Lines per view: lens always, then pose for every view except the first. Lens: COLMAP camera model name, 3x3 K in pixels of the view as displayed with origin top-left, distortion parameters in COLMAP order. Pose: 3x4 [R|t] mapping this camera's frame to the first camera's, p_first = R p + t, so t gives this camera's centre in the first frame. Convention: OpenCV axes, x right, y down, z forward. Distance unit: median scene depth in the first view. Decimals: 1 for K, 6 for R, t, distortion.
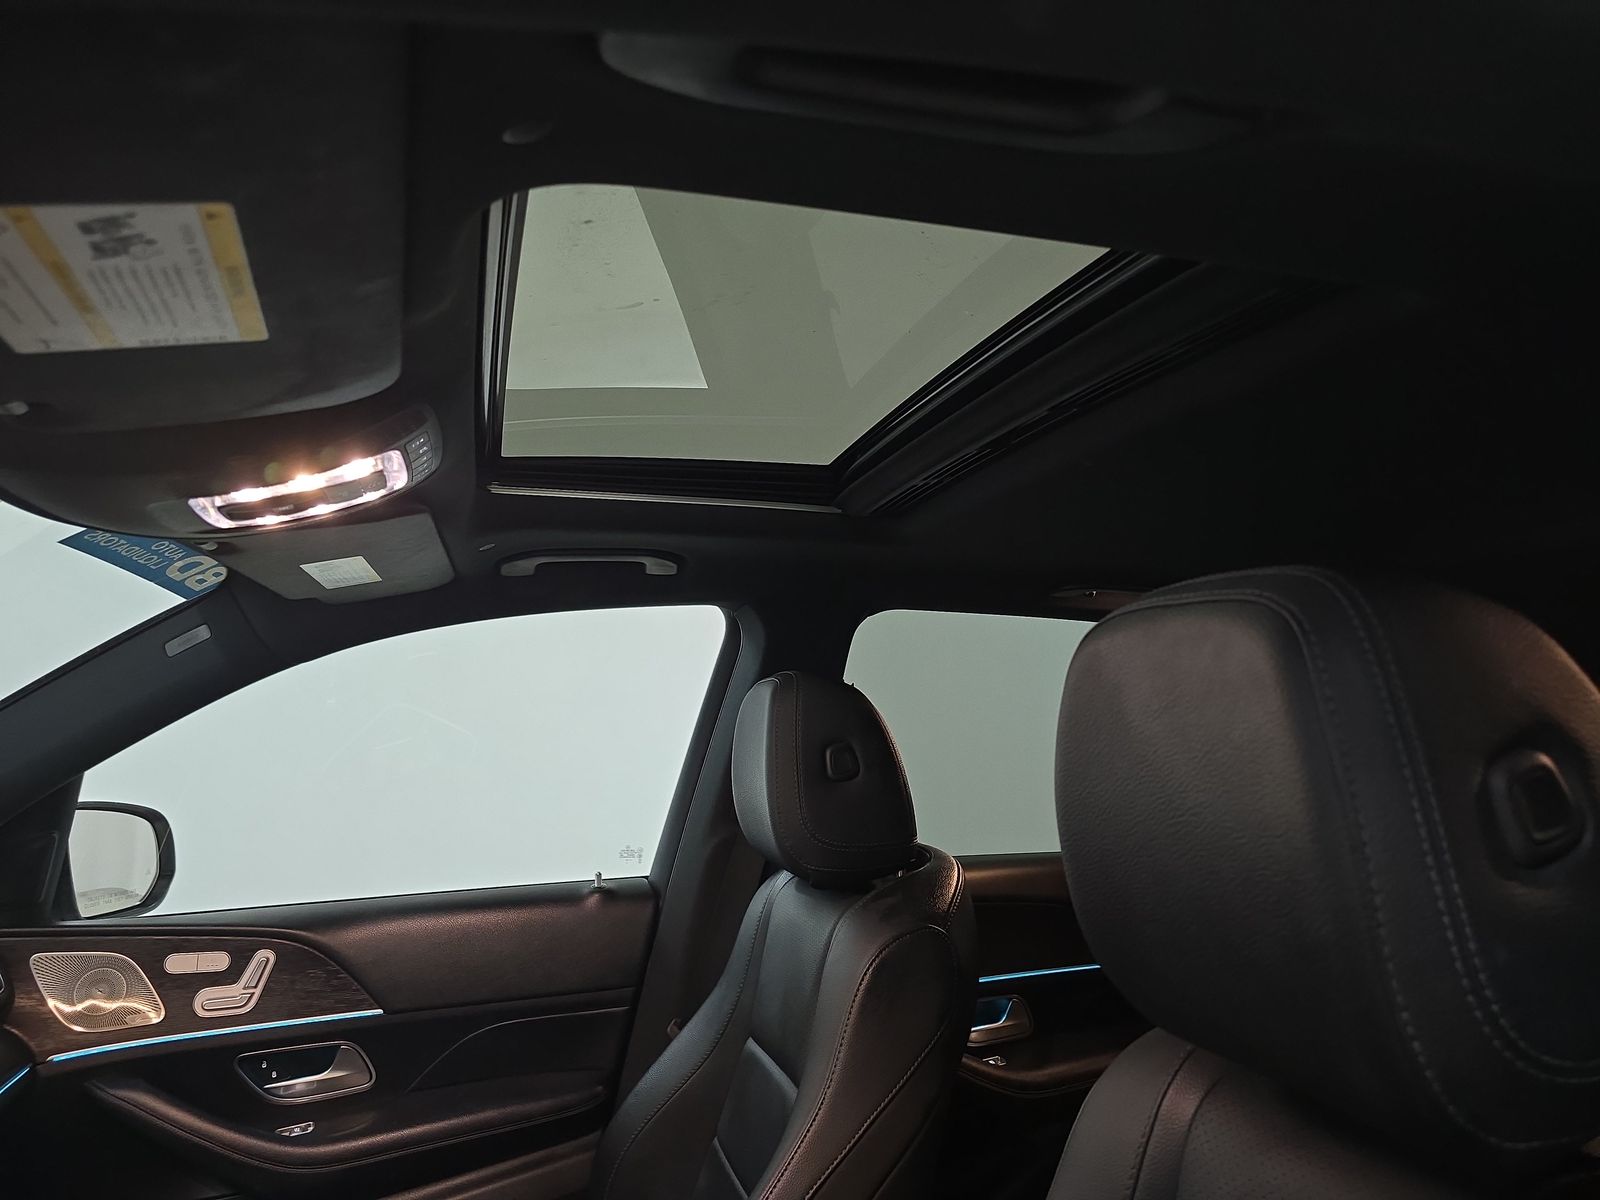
lens RADIAL K [[1068.3, 0, 799.8], [0, 1068.3, 590.2], [0, 0, 1]] dist [0.063324, -0.061423]
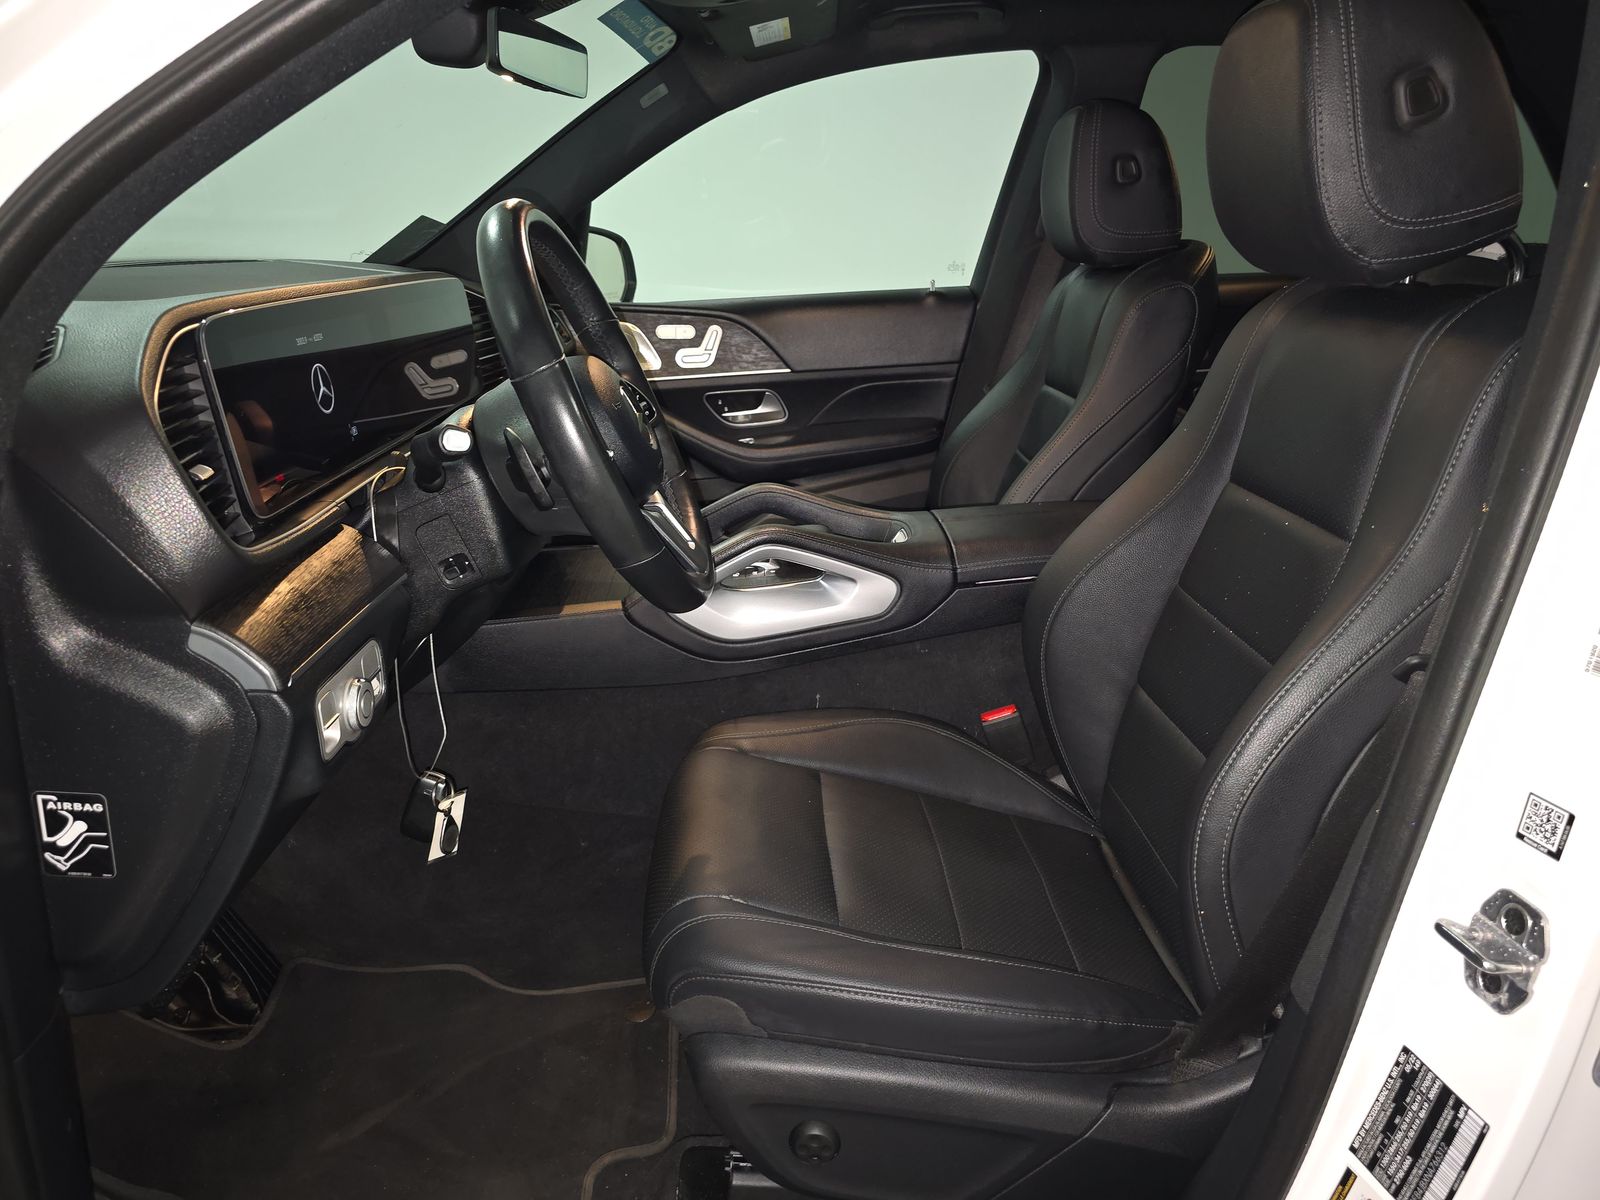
lens RADIAL K [[1068.3, 0, 799.8], [0, 1068.3, 590.2], [0, 0, 1]] dist [0.063324, -0.061423]
pose [[0.966871, 0.068991, -0.245764, 0.009037], [0.049569, 0.893712, 0.445895, 0.003796], [0.250405, -0.443305, 0.860684, -0.413007]]
